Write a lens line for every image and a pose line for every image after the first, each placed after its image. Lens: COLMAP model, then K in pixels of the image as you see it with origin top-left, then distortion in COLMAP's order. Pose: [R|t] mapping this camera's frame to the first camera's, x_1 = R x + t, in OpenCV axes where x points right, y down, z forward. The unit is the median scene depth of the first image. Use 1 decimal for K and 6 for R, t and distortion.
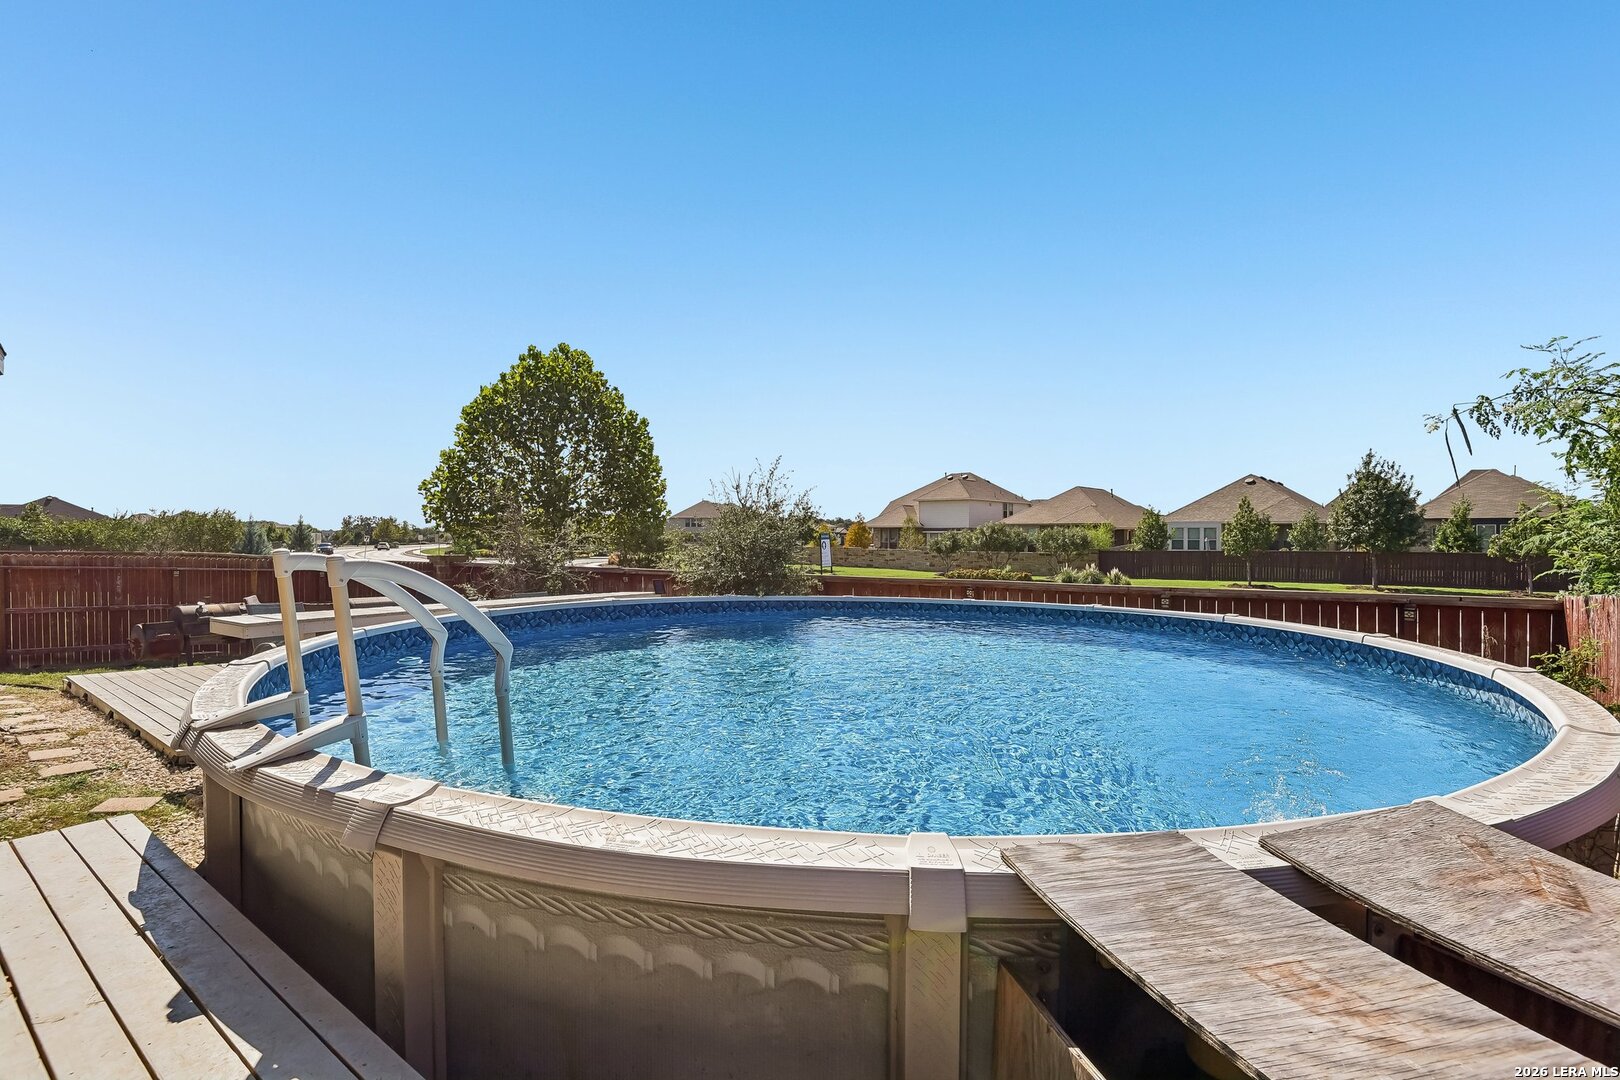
lens RADIAL K [[748.0, 0, 805.8], [0, 748.0, 539.9], [0, 0, 1]] dist [-0.004743, -0.009071]
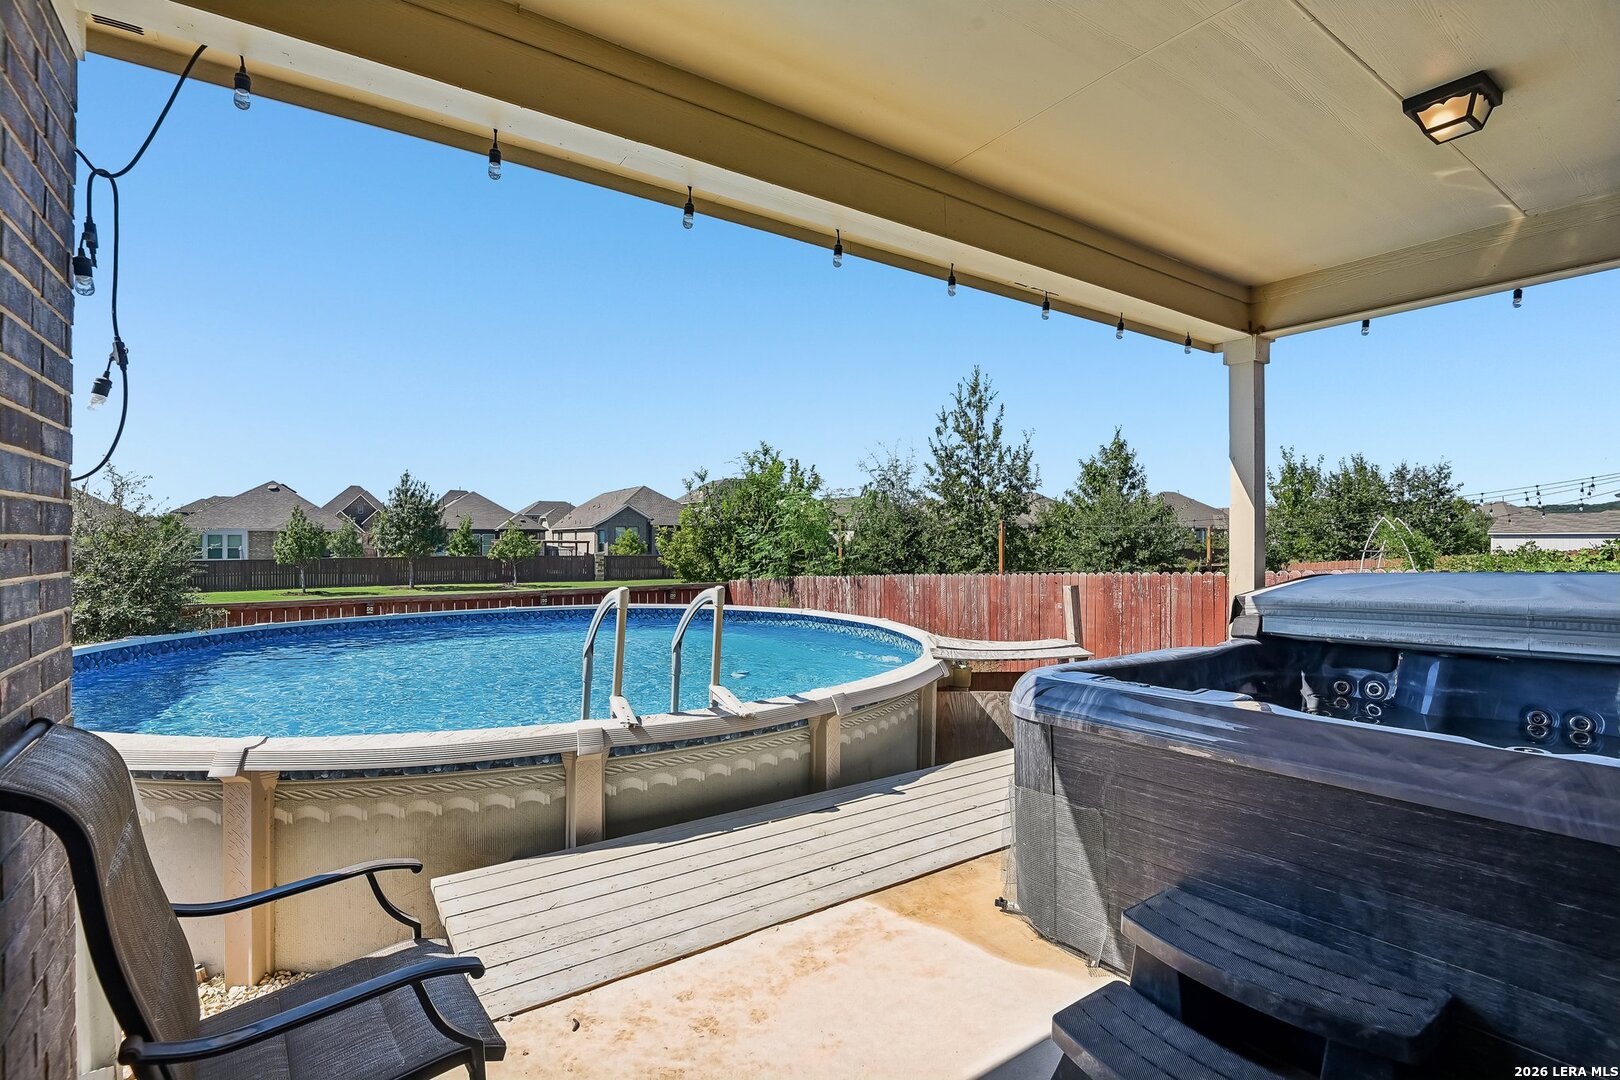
lens RADIAL K [[748.0, 0, 805.8], [0, 748.0, 539.9], [0, 0, 1]] dist [-0.004743, -0.009071]
pose [[0.329420, -0.000828, 0.944183, -0.144281], [0.006945, 0.999975, -0.001546, -0.005178], [-0.944158, 0.007066, 0.329418, 0.019654]]
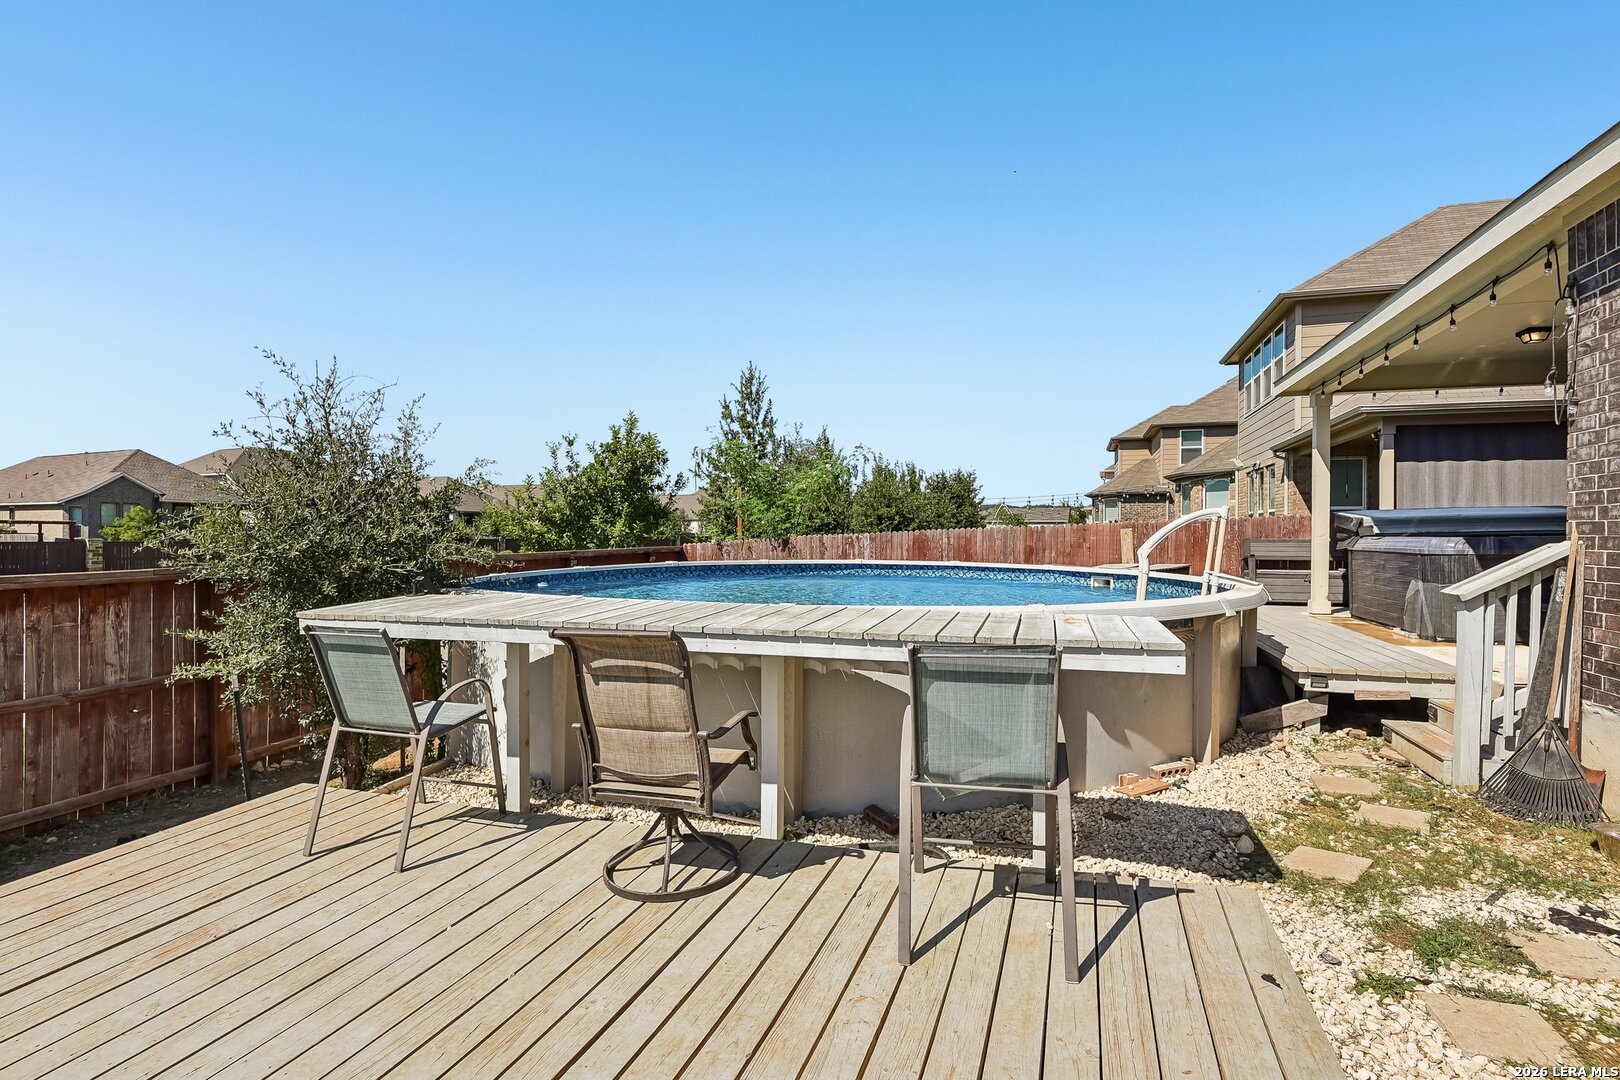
lens RADIAL K [[748.0, 0, 805.8], [0, 748.0, 539.9], [0, 0, 1]] dist [-0.004743, -0.009071]
pose [[-0.294836, -0.011773, 0.955475, -0.189326], [0.002755, 0.999909, 0.013171, 0.006274], [-0.955544, 0.006516, -0.294777, 0.220077]]
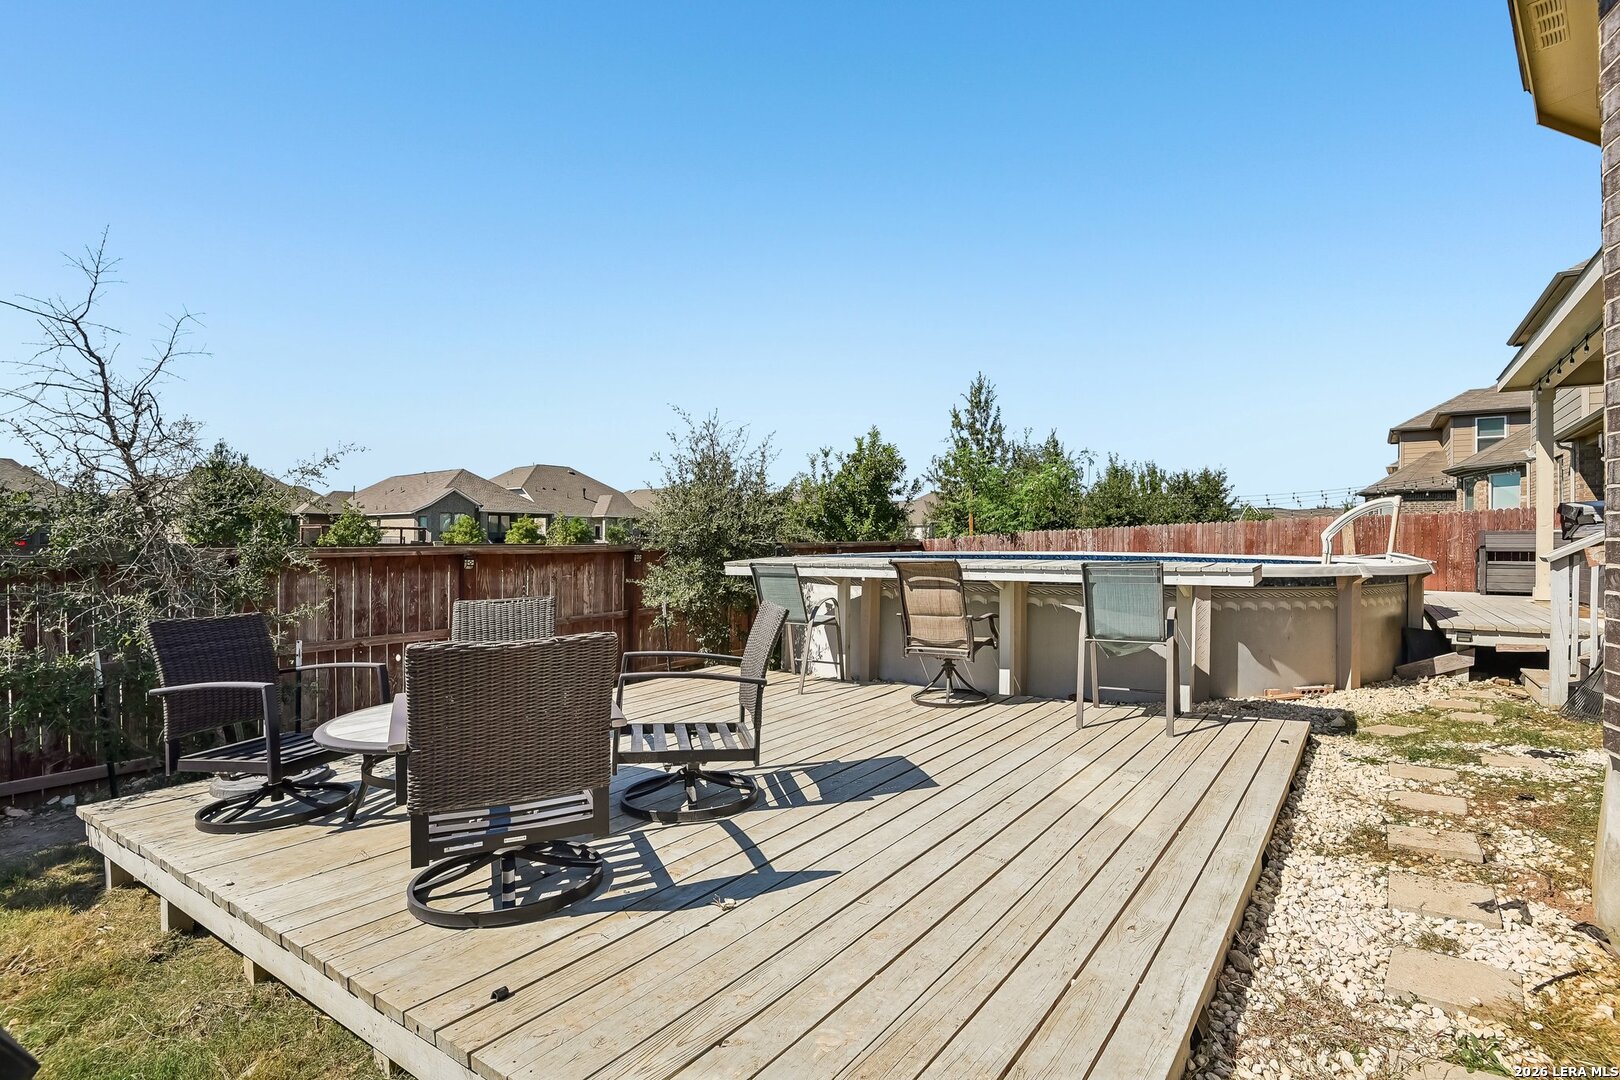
lens RADIAL K [[778.8, 0, 800.9], [0, 778.8, 537.0], [0, 0, 1]] dist [-0.019477, -0.000668]
pose [[-0.005515, 0.001949, 0.999983, -0.262120], [0.002937, 0.999994, -0.001933, 0.012164], [-0.999980, 0.002926, -0.005521, 0.240863]]
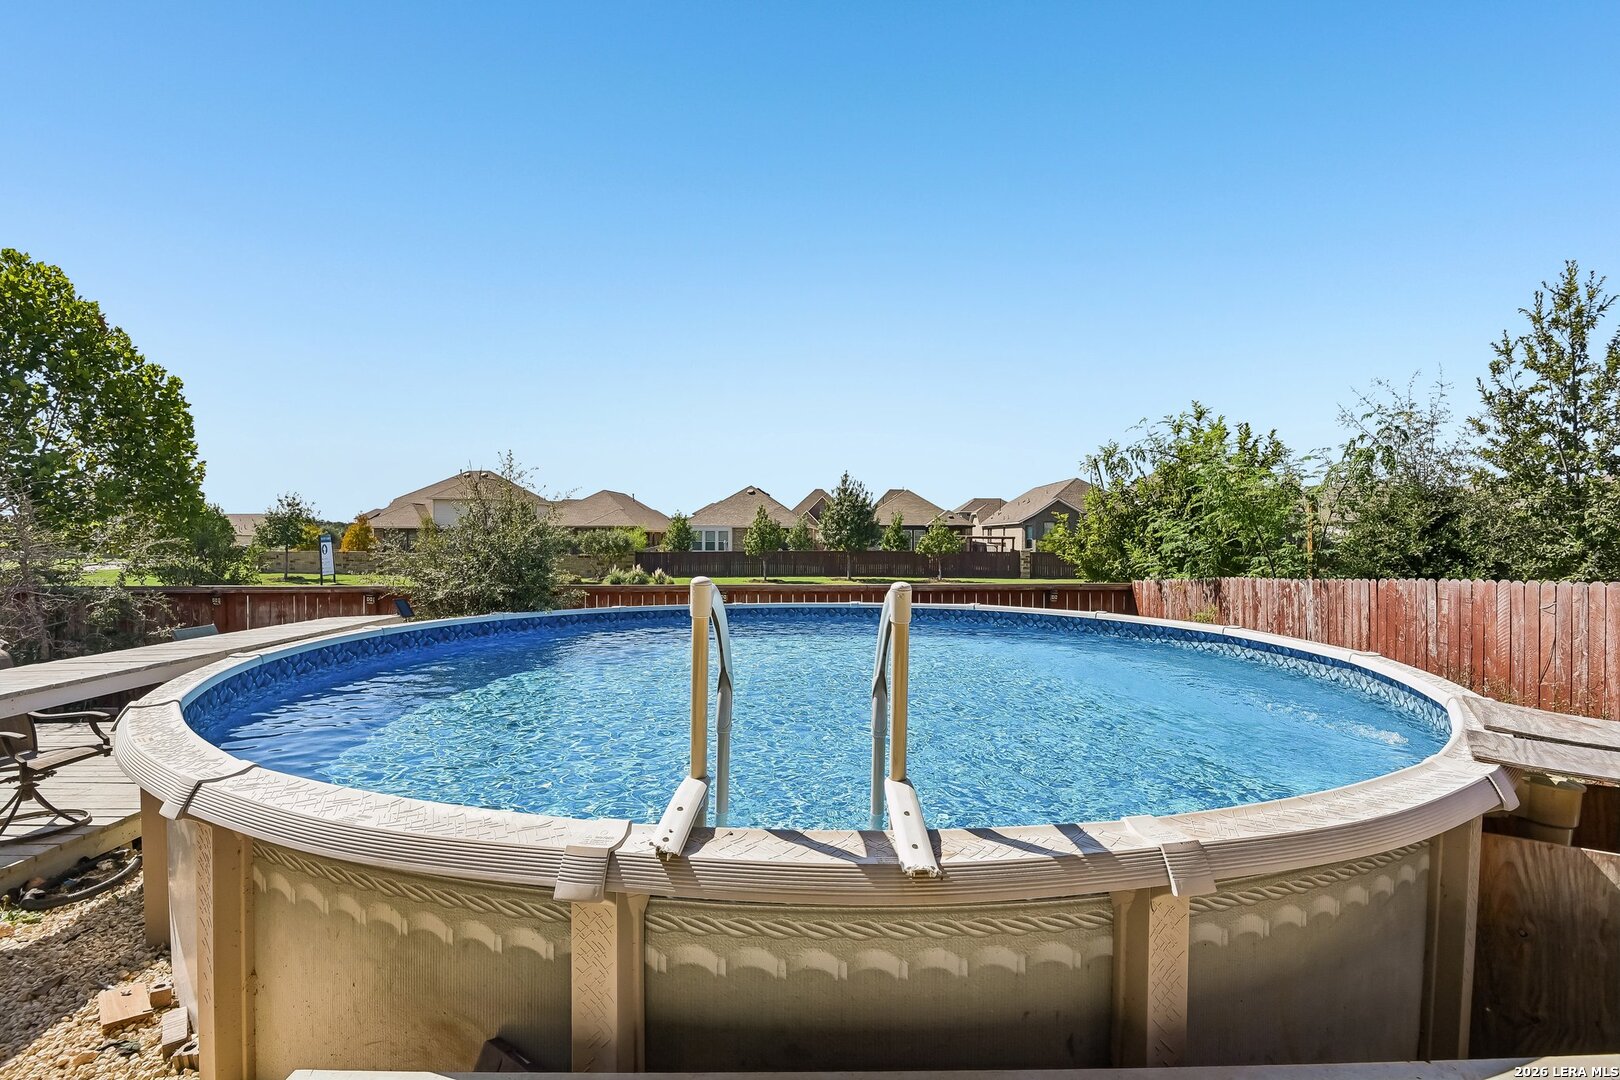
lens RADIAL K [[748.0, 0, 805.8], [0, 748.0, 539.9], [0, 0, 1]] dist [-0.004743, -0.009071]
pose [[0.789806, -0.000830, 0.613357, -0.082119], [0.002000, 0.999997, -0.001222, -0.001624], [-0.613354, 0.002192, 0.789805, 0.029412]]
